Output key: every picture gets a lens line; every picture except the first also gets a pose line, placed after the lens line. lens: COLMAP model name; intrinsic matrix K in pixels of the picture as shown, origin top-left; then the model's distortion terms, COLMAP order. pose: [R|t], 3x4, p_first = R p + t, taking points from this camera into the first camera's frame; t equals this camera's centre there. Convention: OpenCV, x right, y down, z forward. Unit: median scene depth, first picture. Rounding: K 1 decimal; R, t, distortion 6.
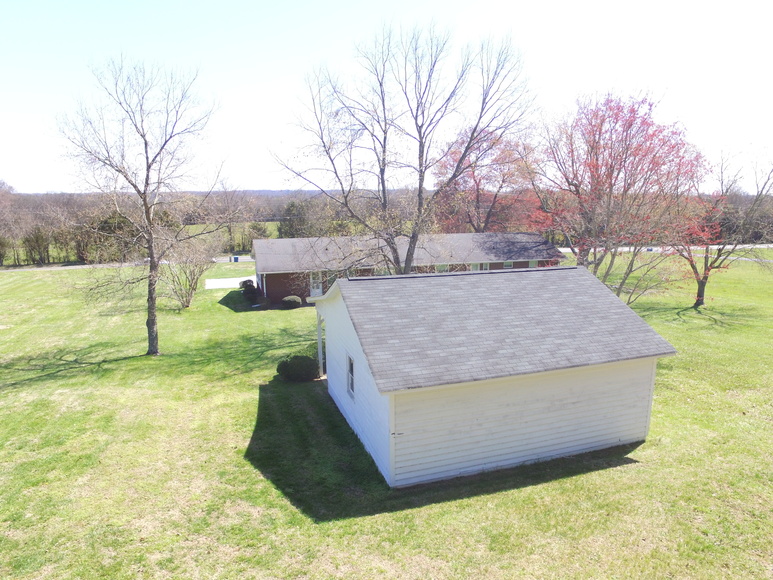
lens RADIAL K [[508.0, 0, 400.6], [0, 508.0, 293.7], [0, 0, 1]] dist [-0.114424, 0.075024]
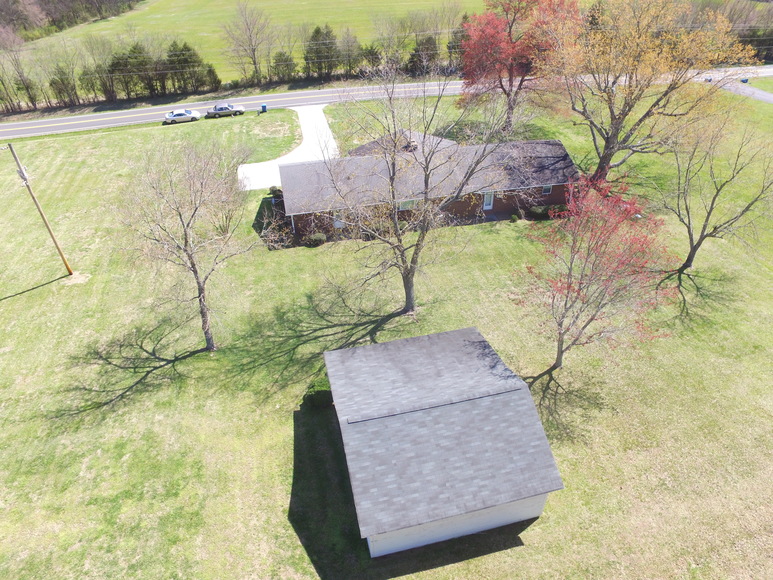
lens RADIAL K [[508.0, 0, 400.6], [0, 508.0, 293.7], [0, 0, 1]] dist [-0.114424, 0.075024]
pose [[0.997013, 0.047184, -0.061151, 0.098951], [-0.015842, 0.899808, 0.435999, -0.823521], [0.075597, -0.433728, 0.897867, -0.108020]]
